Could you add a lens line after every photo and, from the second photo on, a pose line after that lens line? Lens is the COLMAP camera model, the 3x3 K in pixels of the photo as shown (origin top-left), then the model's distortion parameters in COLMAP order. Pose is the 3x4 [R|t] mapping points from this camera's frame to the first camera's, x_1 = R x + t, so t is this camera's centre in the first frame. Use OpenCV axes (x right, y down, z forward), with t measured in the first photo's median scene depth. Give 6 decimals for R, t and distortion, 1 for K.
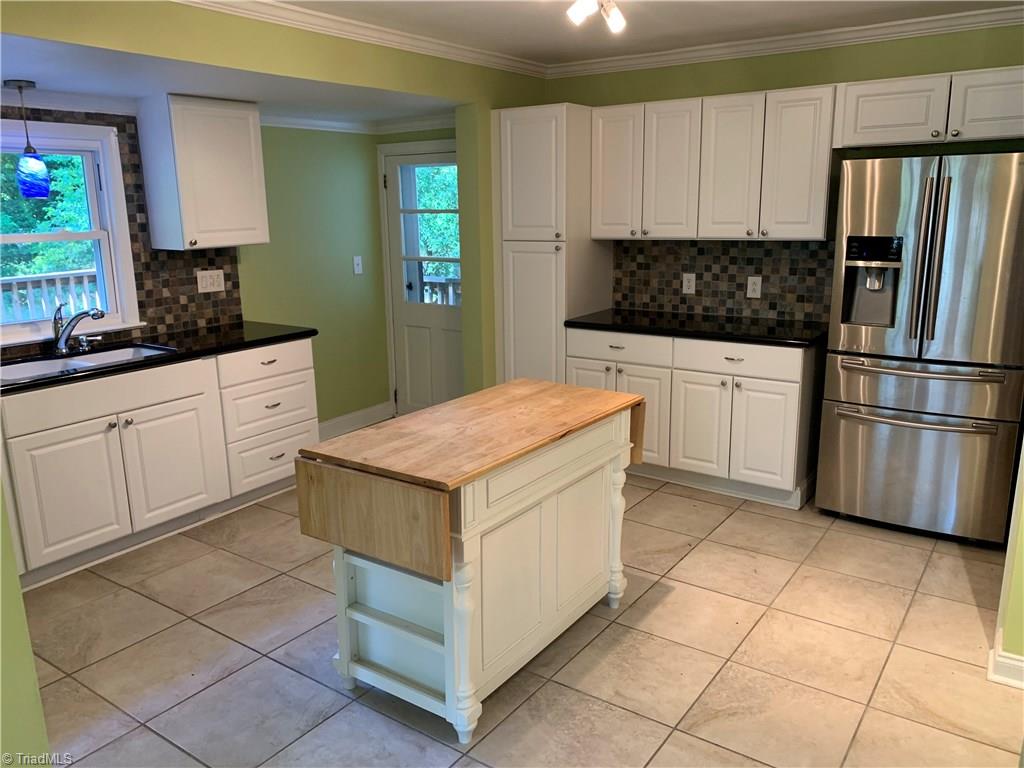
lens RADIAL K [[782.9, 0, 516.1], [0, 782.9, 387.3], [0, 0, 1]] dist [0.025551, -0.030490]
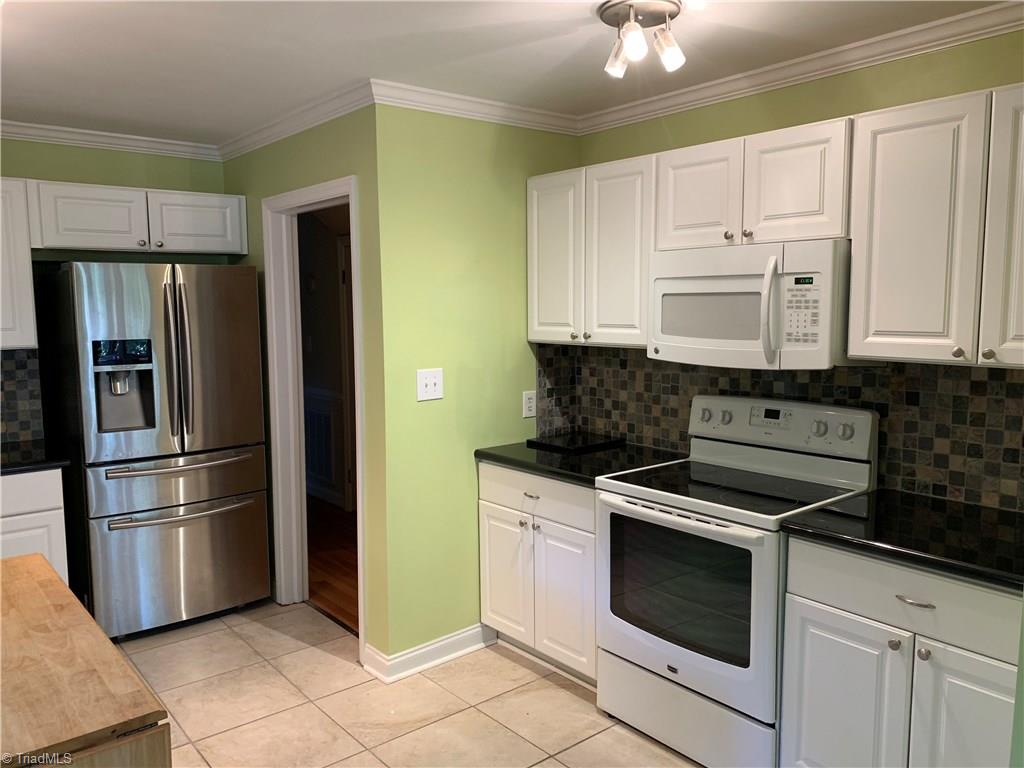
lens RADIAL K [[782.9, 0, 515.0], [0, 782.9, 382.3], [0, 0, 1]] dist [0.025551, -0.030490]
pose [[0.265241, -0.087184, 0.960232, -0.337190], [0.224898, 0.974027, 0.026314, -0.052168], [-0.937586, 0.208975, 0.277960, 0.258642]]
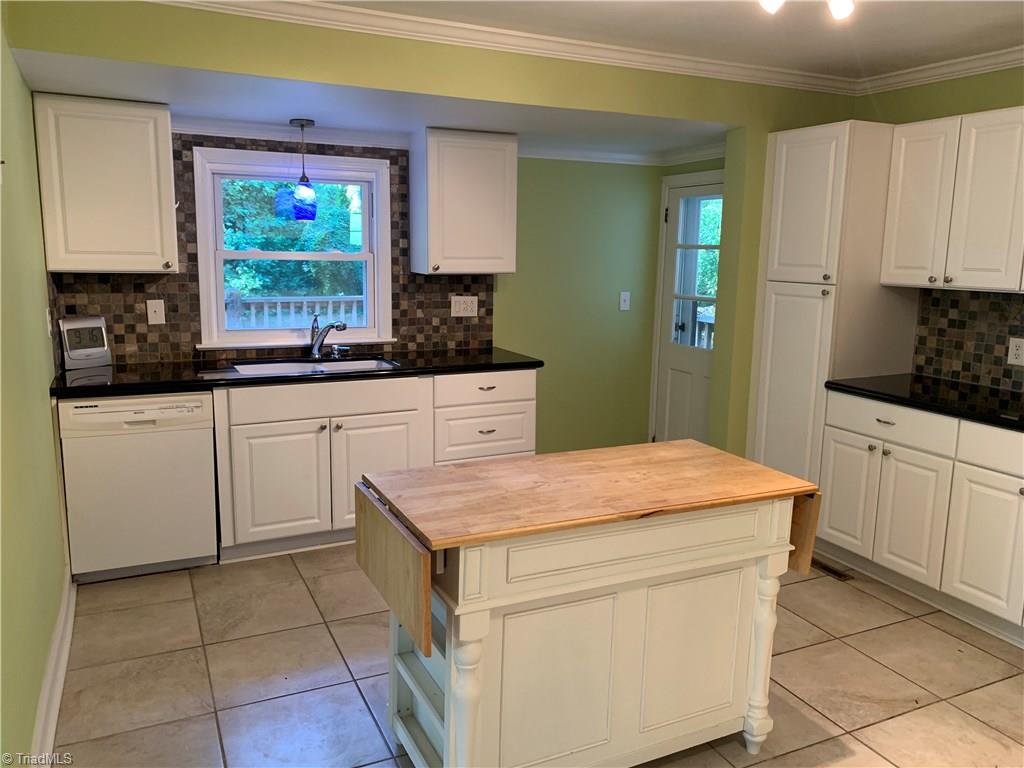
lens RADIAL K [[782.9, 0, 514.0], [0, 782.9, 382.9], [0, 0, 1]] dist [0.025551, -0.030490]
pose [[0.870457, 0.112648, -0.479182, 0.206014], [-0.140904, 0.989749, -0.023285, -0.022200], [0.471647, 0.087788, 0.877407, 0.150237]]
